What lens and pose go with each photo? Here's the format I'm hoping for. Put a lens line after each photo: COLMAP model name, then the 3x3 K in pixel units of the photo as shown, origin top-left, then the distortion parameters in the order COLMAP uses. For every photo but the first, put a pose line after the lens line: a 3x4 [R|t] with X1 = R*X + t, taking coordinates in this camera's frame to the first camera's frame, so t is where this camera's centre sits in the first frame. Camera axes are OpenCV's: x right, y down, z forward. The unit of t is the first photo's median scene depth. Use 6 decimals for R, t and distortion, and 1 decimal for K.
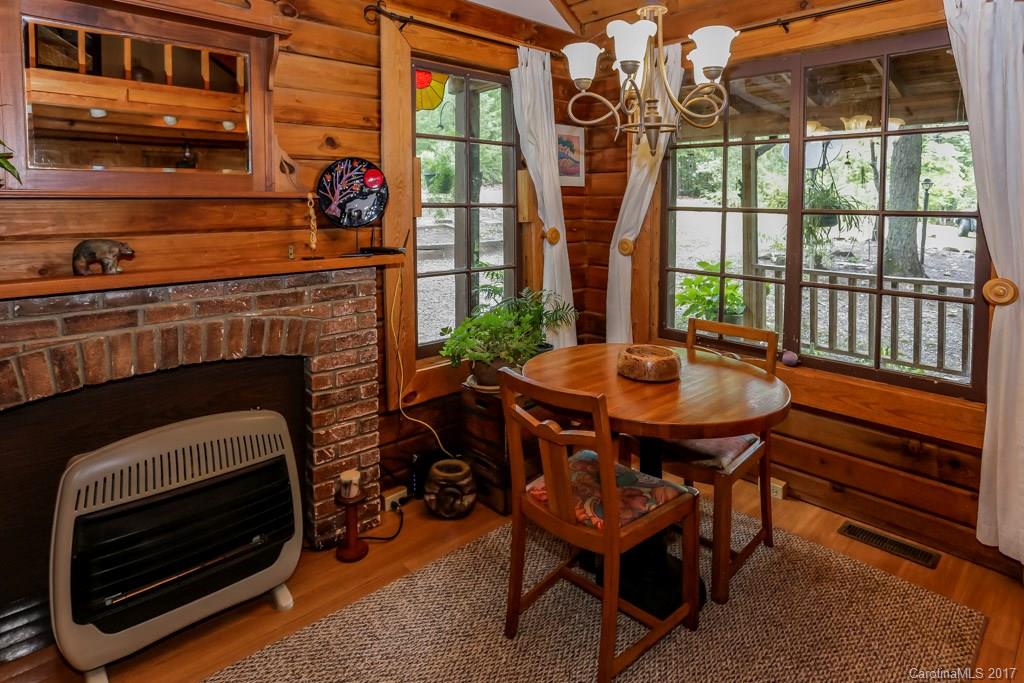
lens RADIAL K [[574.6, 0, 509.9], [0, 574.6, 220.4], [0, 0, 1]] dist [-0.030968, 0.003865]
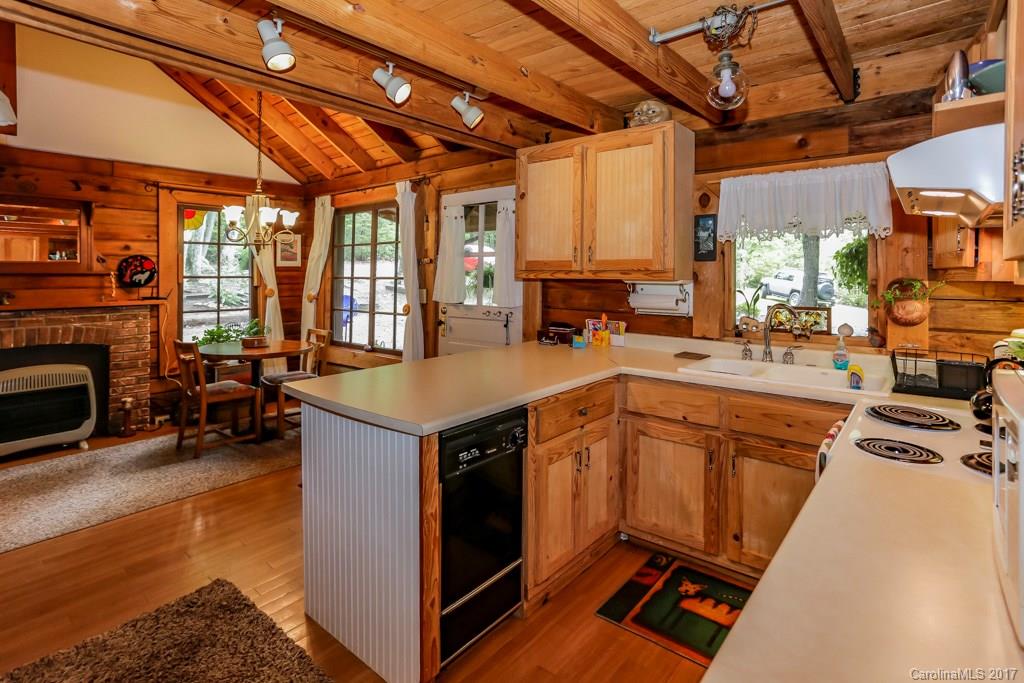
lens RADIAL K [[527.8, 0, 521.6], [0, 527.8, 272.7], [0, 0, 1]] dist [0.000980, 0.006697]
pose [[0.990862, -0.002886, 0.134850, 0.896770], [0.007792, 0.999326, -0.035871, 0.040236], [-0.134656, 0.036594, 0.990217, -1.174769]]
